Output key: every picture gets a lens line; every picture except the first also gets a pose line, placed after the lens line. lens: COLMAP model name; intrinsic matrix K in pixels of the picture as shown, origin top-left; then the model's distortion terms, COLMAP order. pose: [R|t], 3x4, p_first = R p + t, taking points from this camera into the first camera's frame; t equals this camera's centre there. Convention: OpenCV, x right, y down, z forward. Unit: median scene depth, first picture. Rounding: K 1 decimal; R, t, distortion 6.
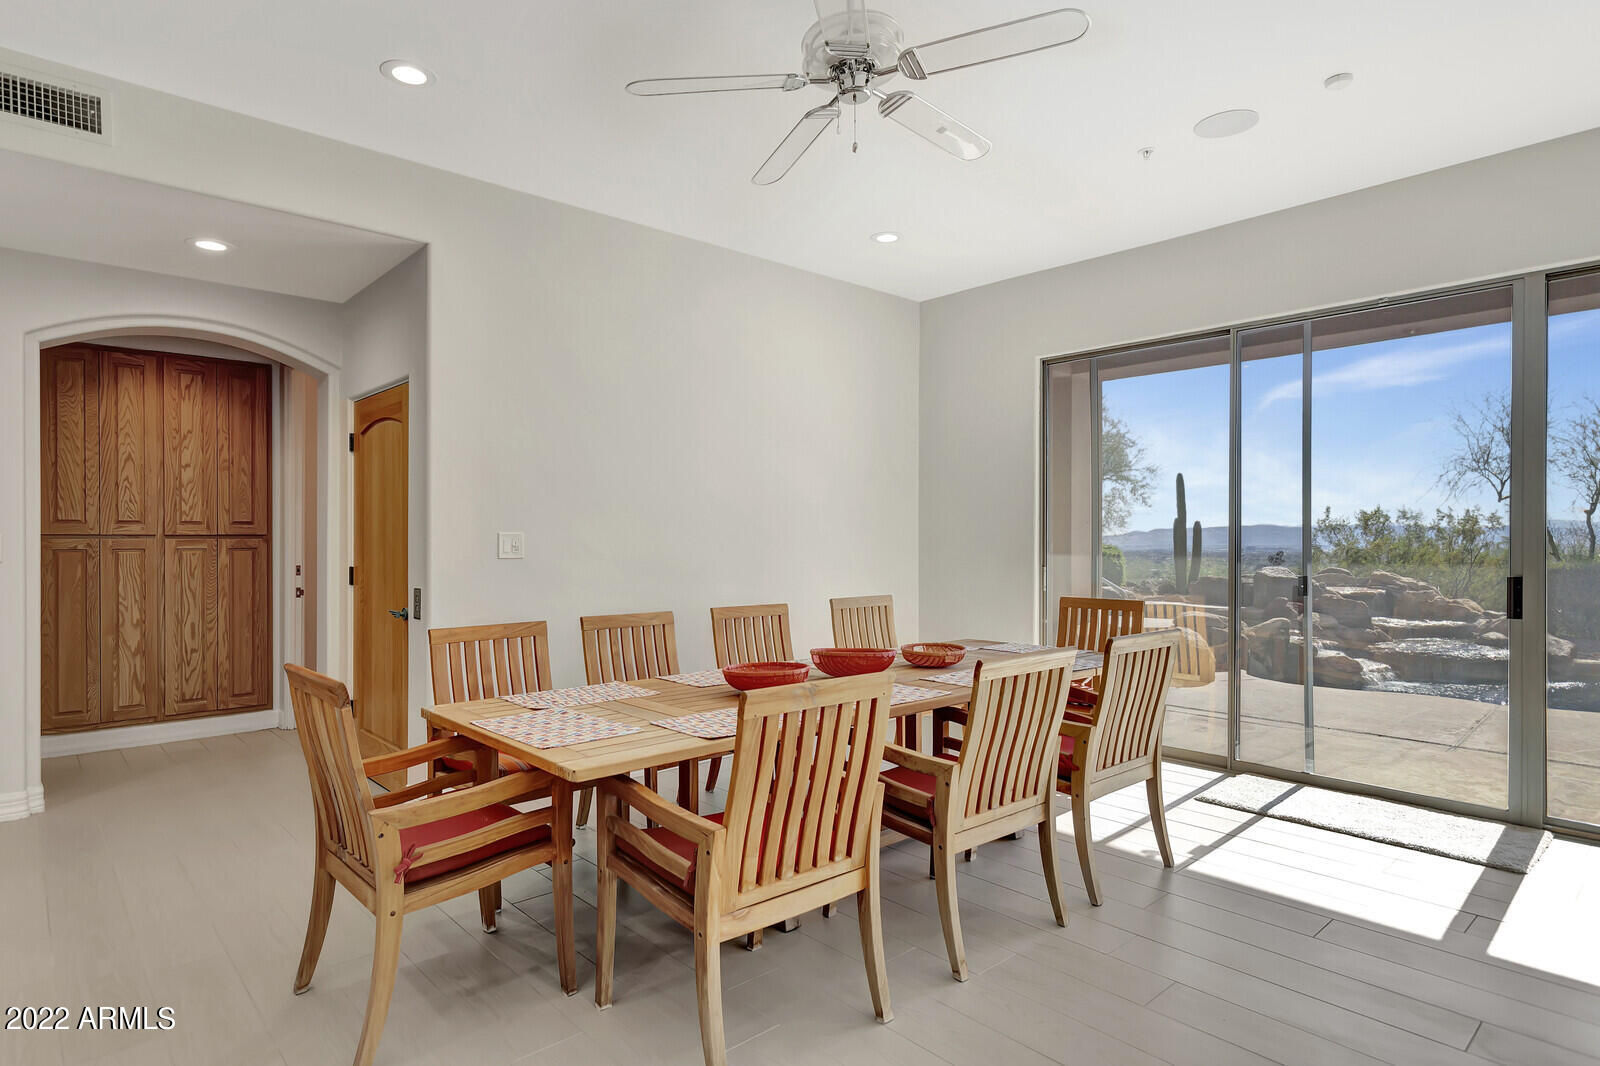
lens RADIAL K [[877.3, 0, 815.0], [0, 877.3, 545.6], [0, 0, 1]] dist [-0.001896, 0.003154]
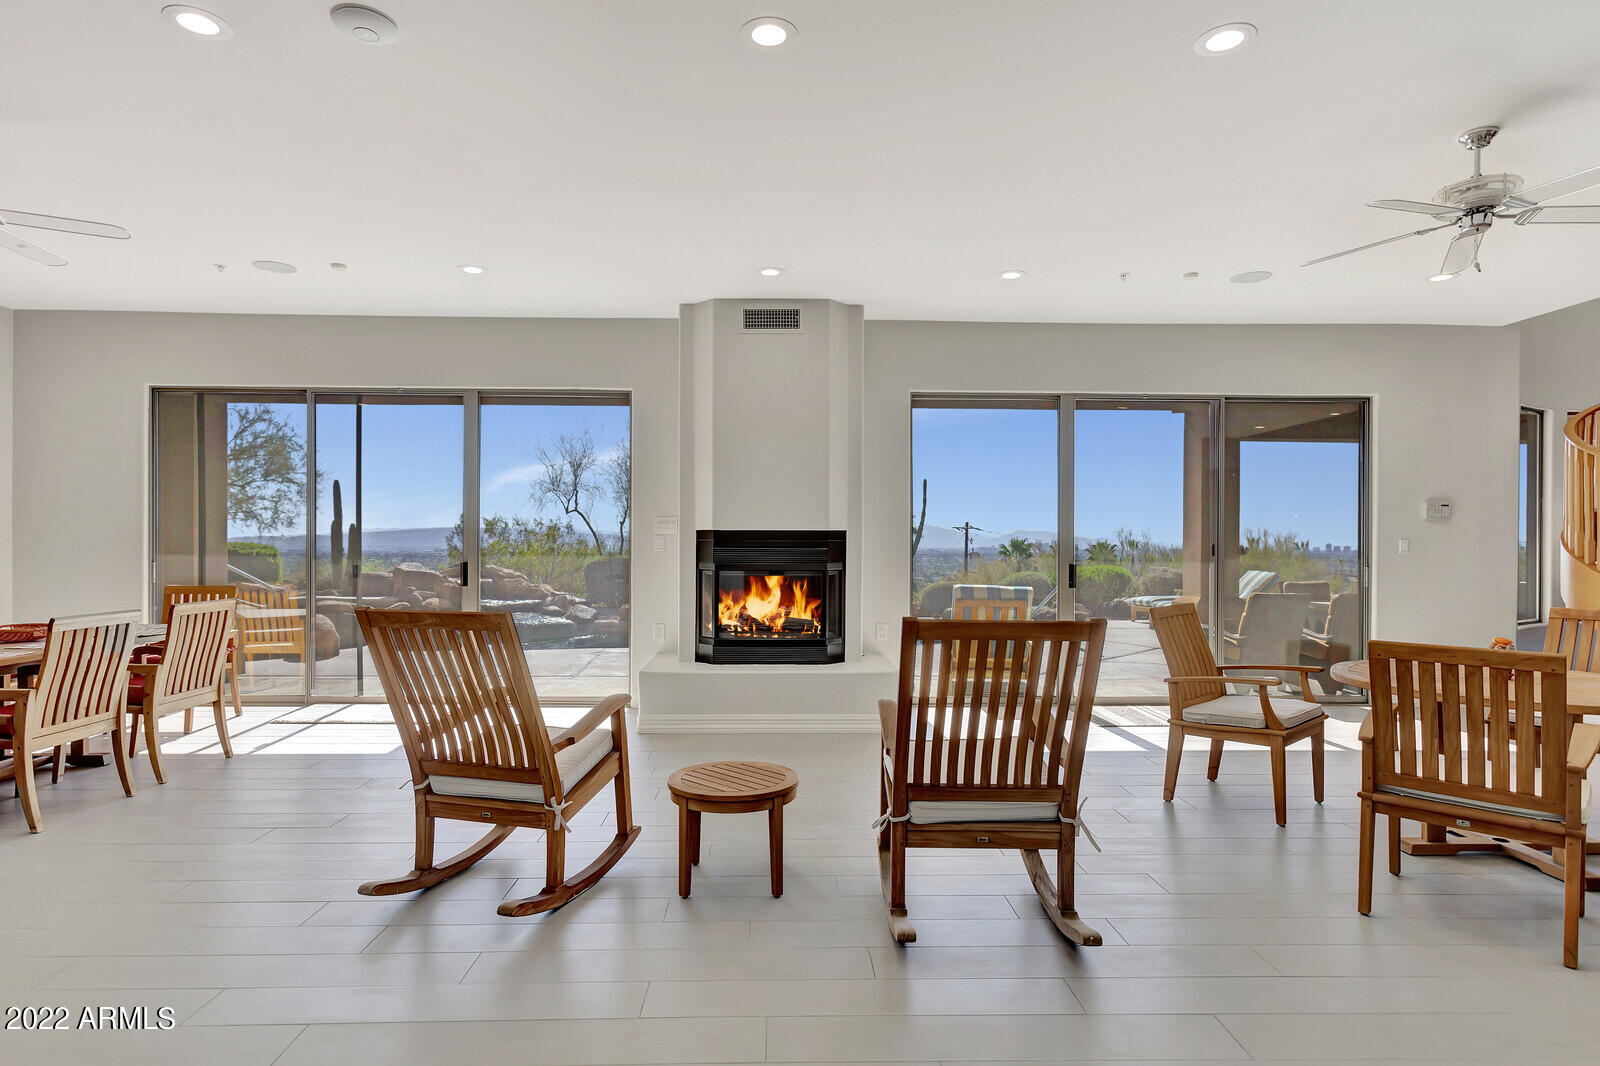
lens RADIAL K [[877.3, 0, 801.5], [0, 877.3, 550.8], [0, 0, 1]] dist [-0.001896, 0.003154]
pose [[0.670688, -0.003304, 0.741732, -0.044409], [-0.000743, 0.999987, 0.005126, 0.002706], [-0.741739, -0.003989, 0.670677, -0.629351]]
